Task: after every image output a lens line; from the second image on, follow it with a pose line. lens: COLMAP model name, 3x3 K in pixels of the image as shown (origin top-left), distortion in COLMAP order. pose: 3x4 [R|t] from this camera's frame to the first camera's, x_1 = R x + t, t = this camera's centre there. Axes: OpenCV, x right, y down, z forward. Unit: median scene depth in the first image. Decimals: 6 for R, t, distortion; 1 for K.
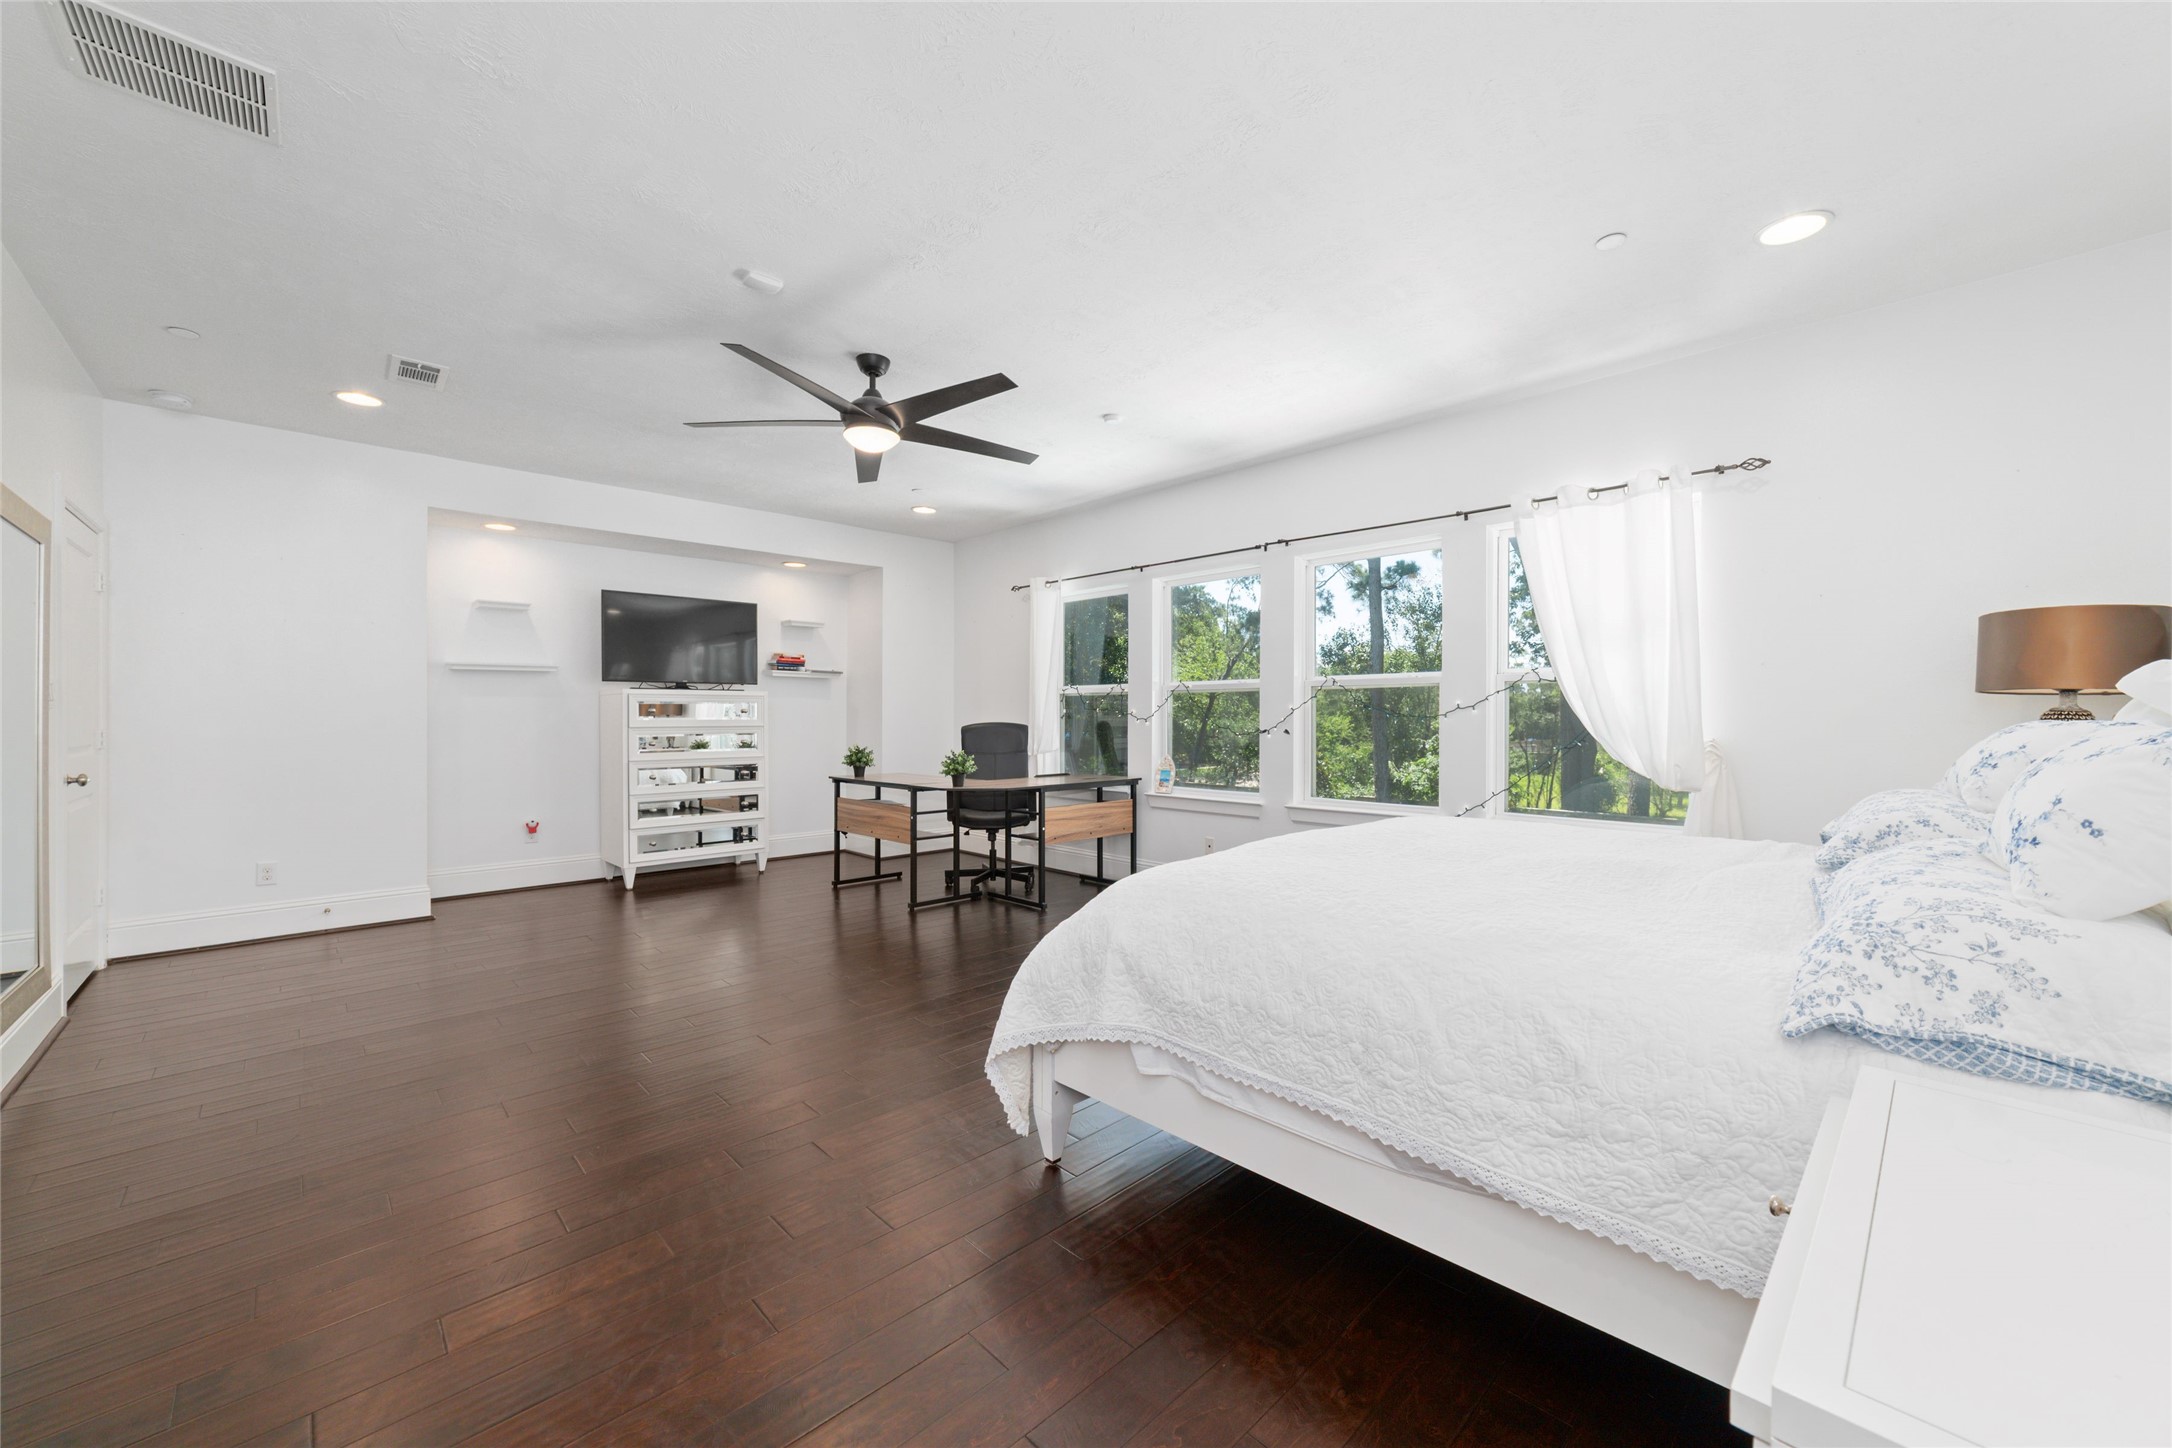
lens RADIAL K [[829.9, 0, 1091.6], [0, 829.9, 720.0], [0, 0, 1]] dist [-0.016452, 0.000290]
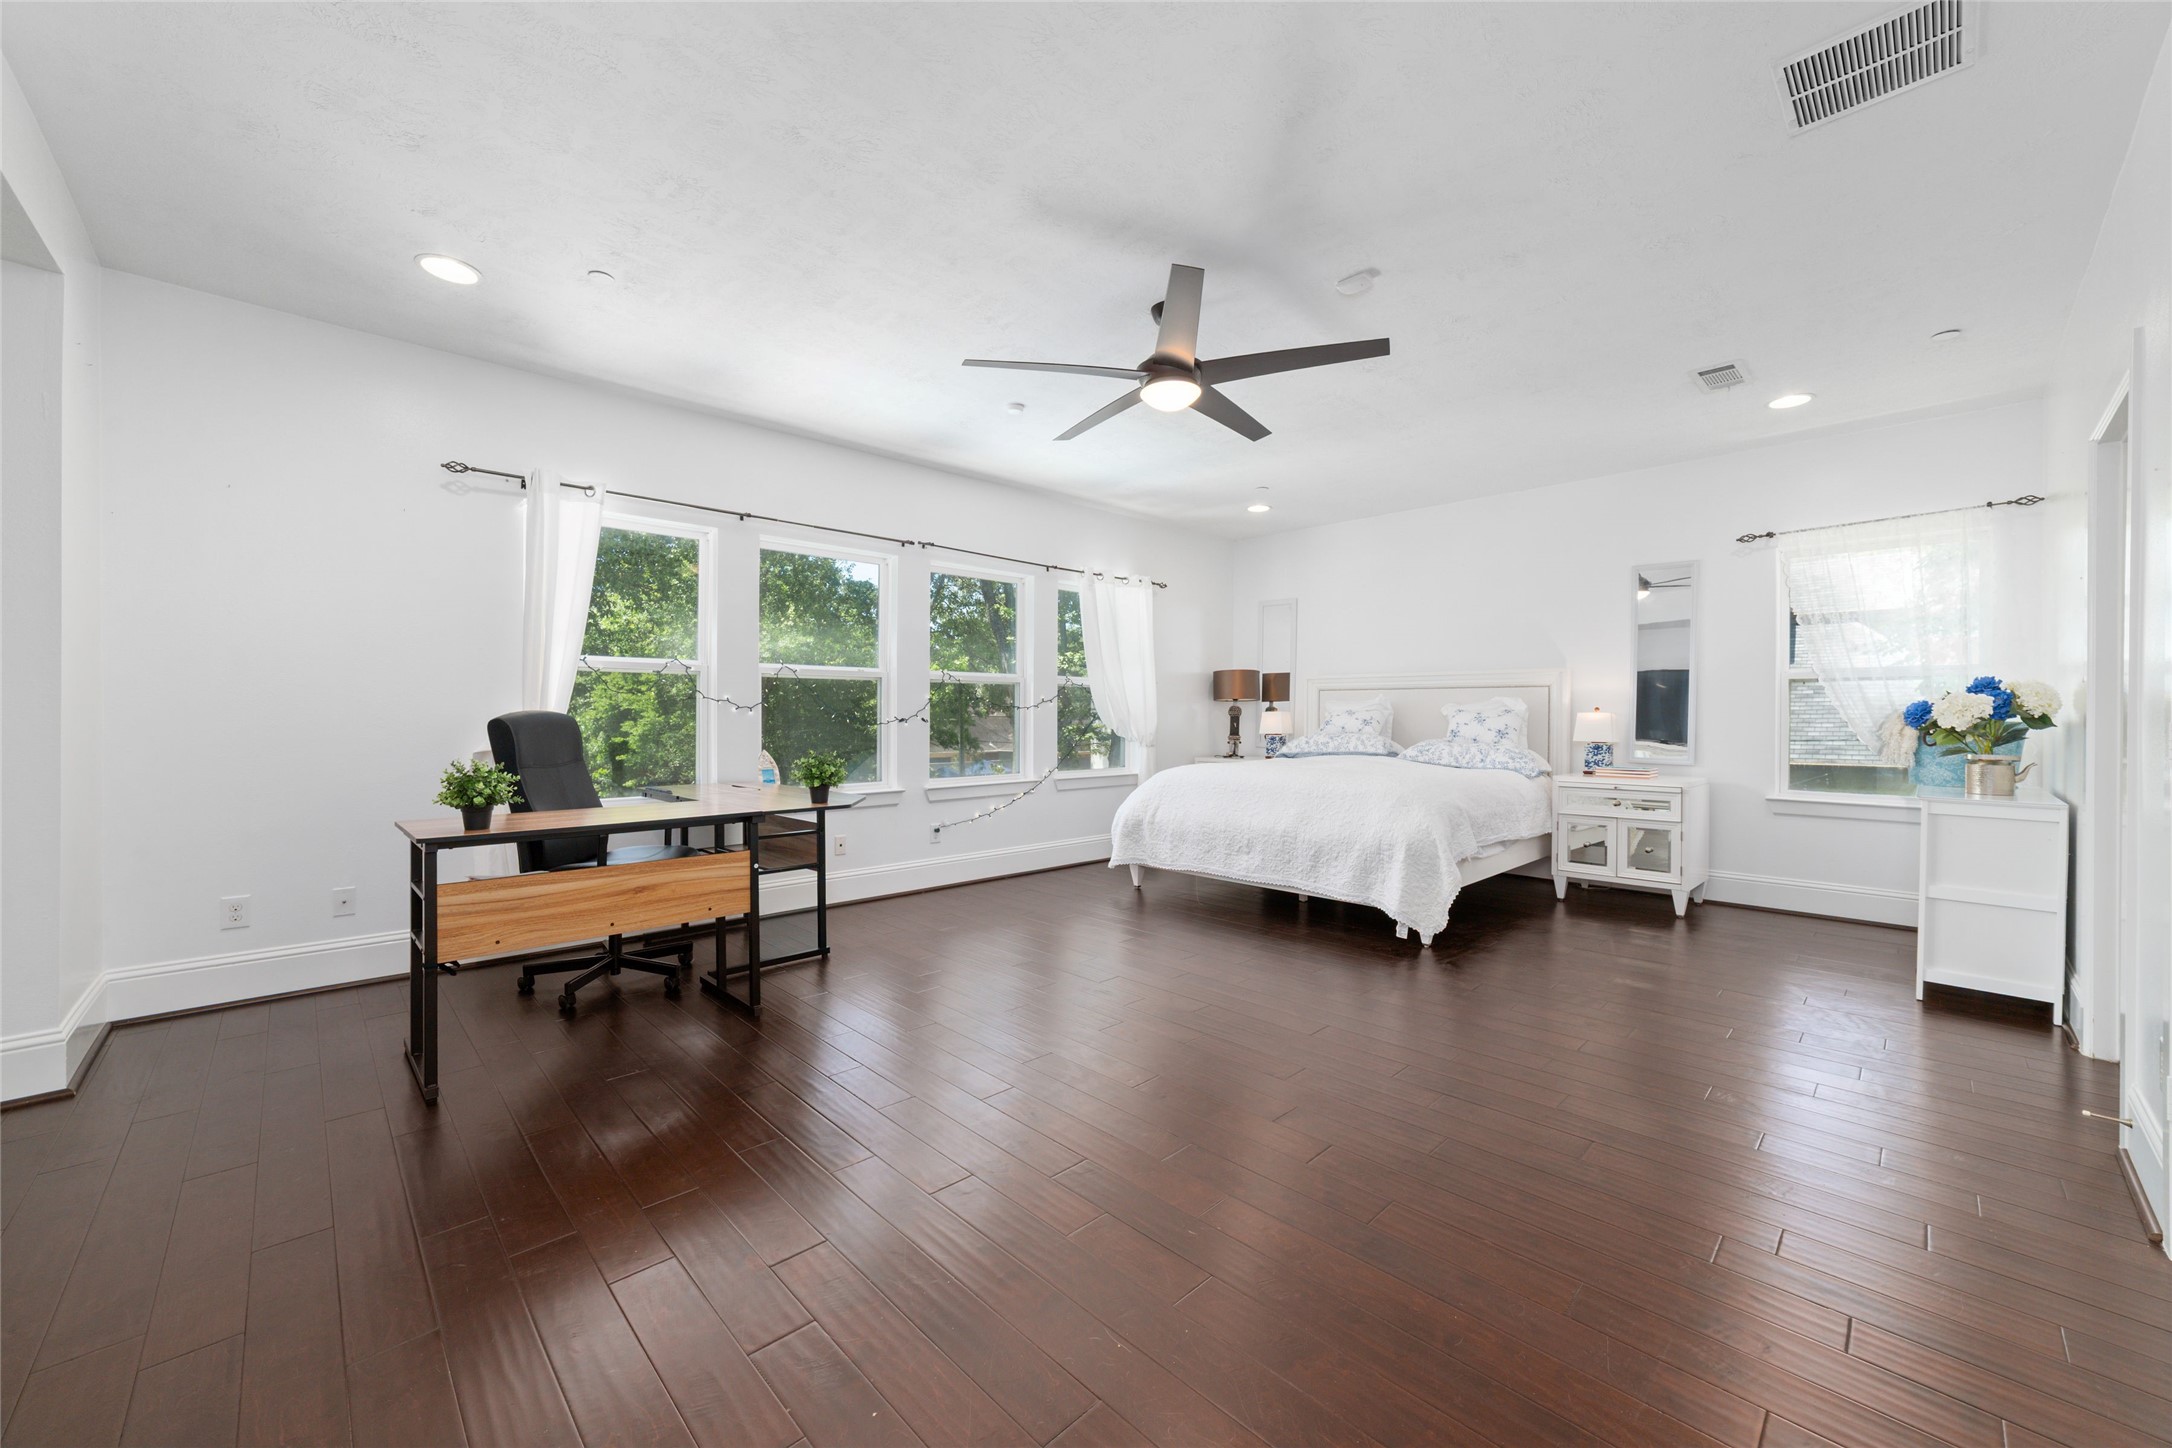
lens RADIAL K [[829.9, 0, 1091.6], [0, 829.9, 720.0], [0, 0, 1]] dist [-0.016452, 0.000290]
pose [[0.004346, -0.004110, 0.999982, -0.796934], [0.002852, 0.999988, 0.004098, 0.009758], [-0.999986, 0.002835, 0.004358, 0.731062]]
